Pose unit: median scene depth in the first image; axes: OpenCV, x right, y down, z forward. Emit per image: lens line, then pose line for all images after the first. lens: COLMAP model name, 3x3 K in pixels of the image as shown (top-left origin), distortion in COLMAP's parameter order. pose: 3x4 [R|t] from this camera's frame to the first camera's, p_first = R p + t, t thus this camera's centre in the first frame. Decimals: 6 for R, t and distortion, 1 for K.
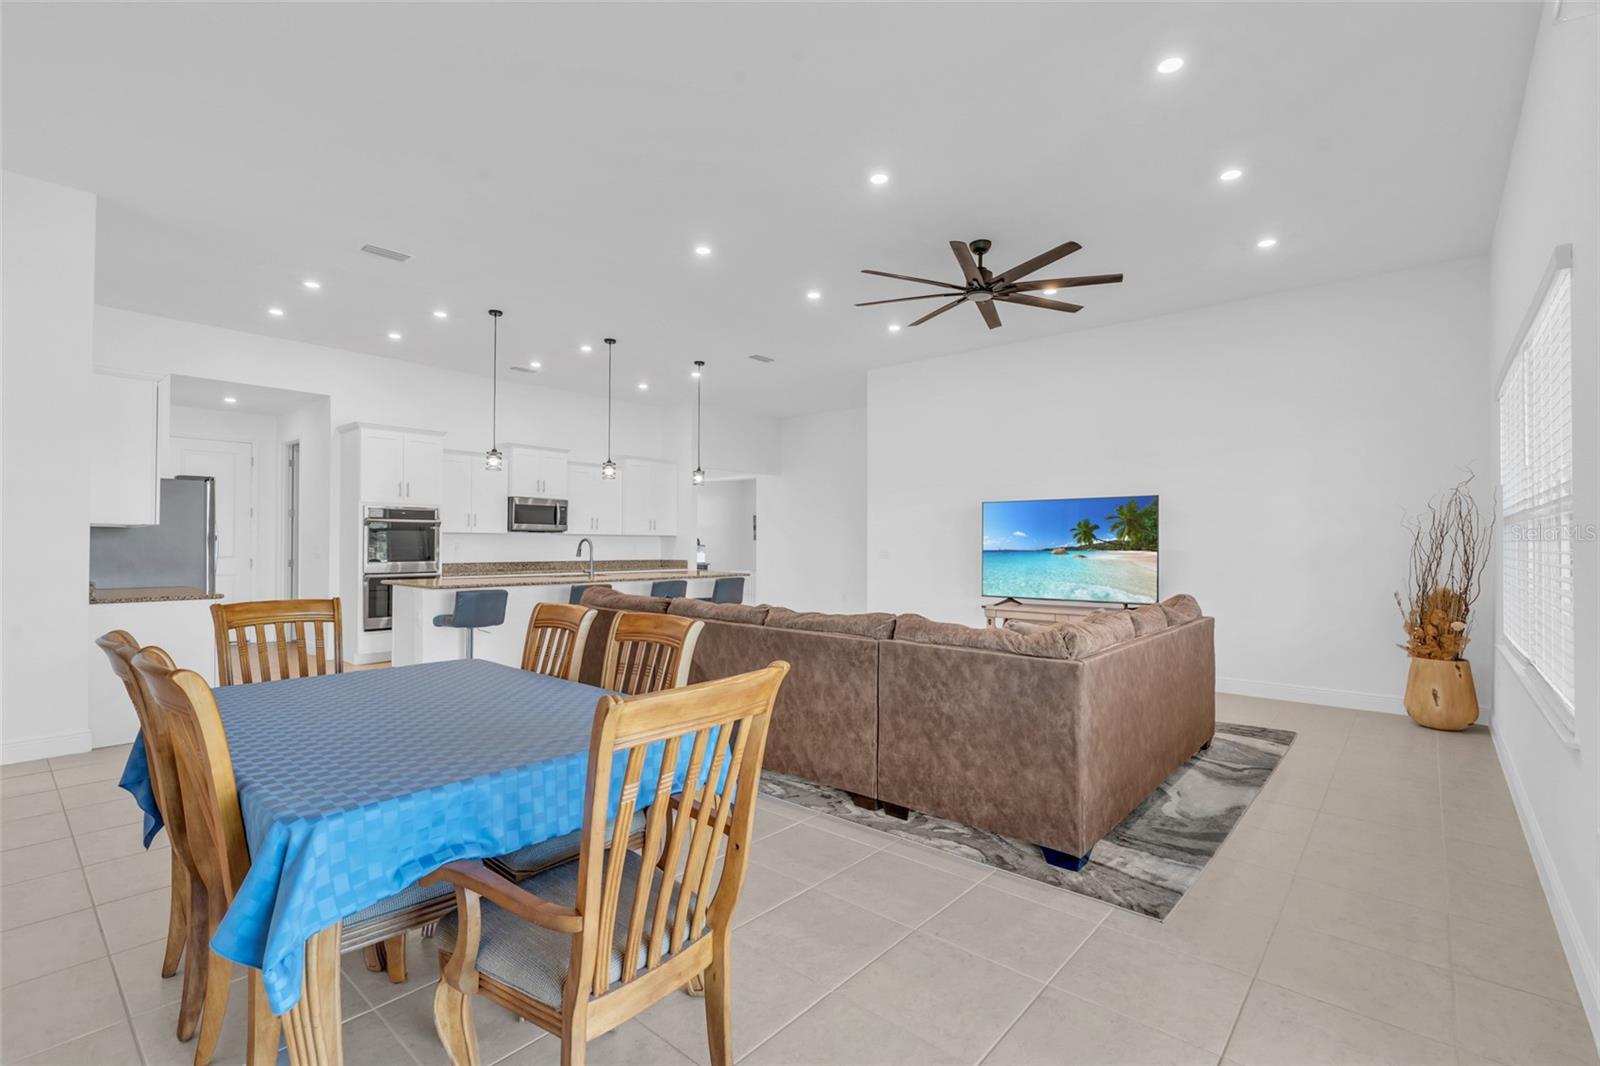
lens RADIAL K [[724.2, 0, 771.6], [0, 724.2, 537.2], [0, 0, 1]] dist [-0.003815, 0.000200]
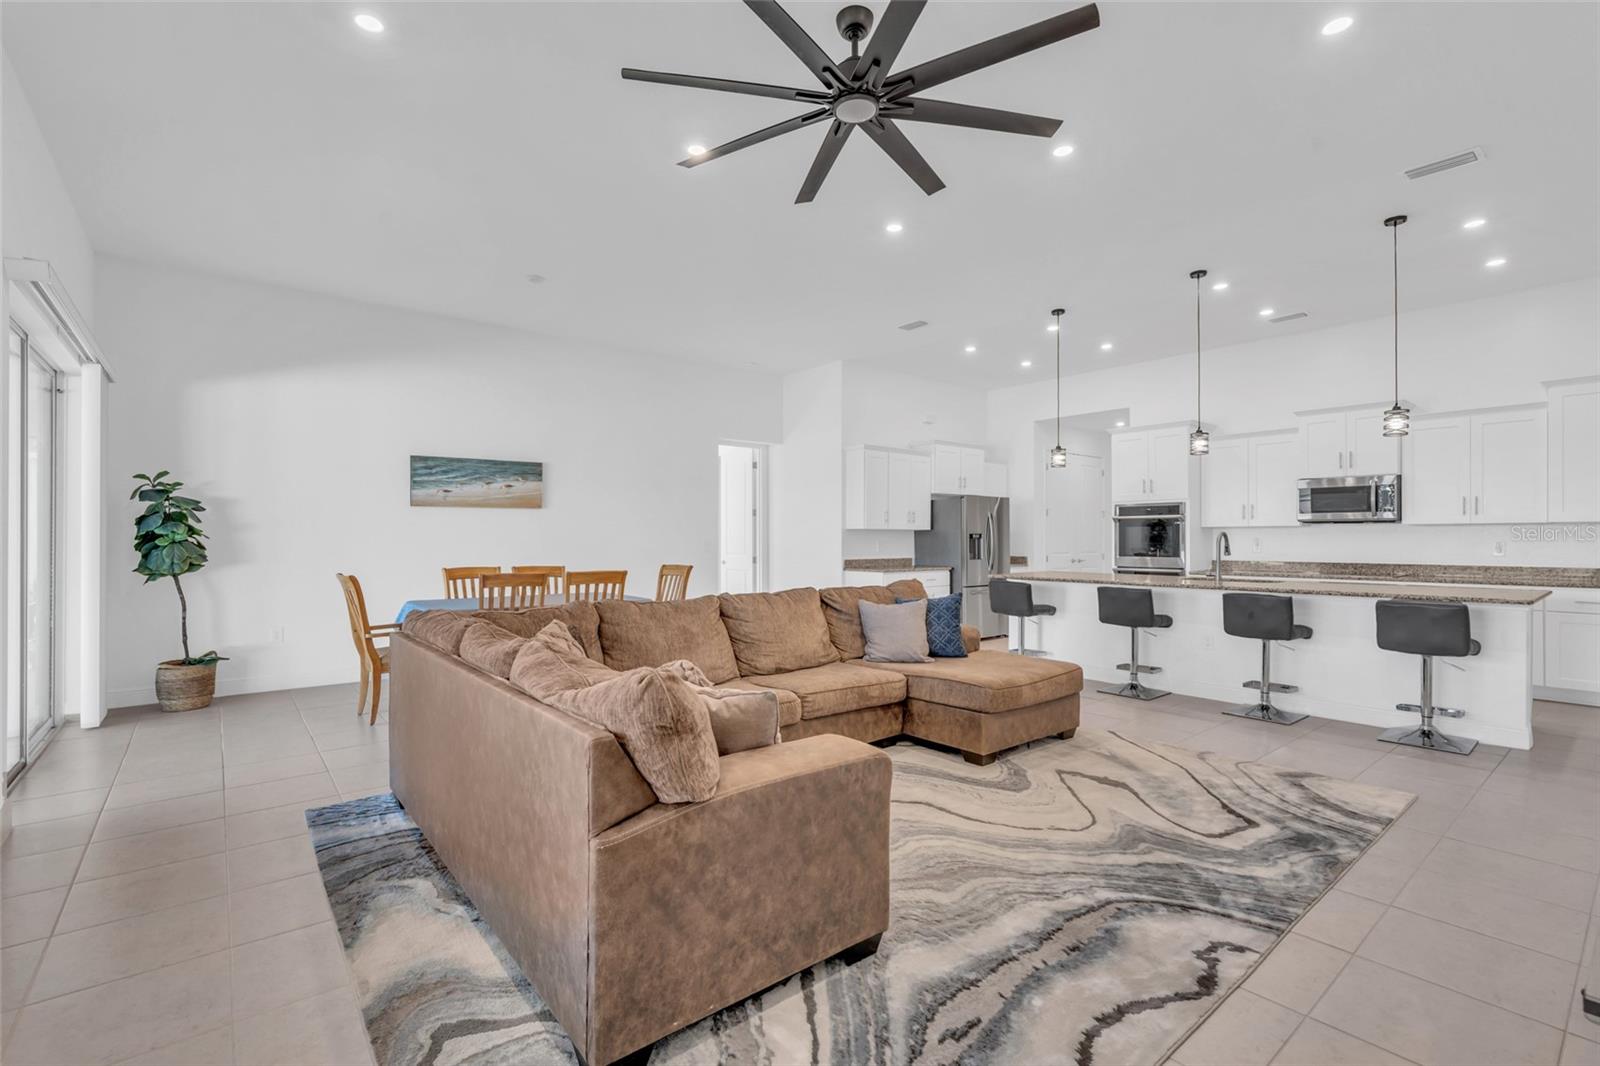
lens RADIAL K [[724.2, 0, 816.3], [0, 724.2, 529.1], [0, 0, 1]] dist [-0.003815, 0.000200]
pose [[-0.141870, -0.015745, -0.989760, 0.528641], [0.012286, 0.999768, -0.017665, 0.005573], [0.989809, -0.014666, -0.141644, 0.643336]]
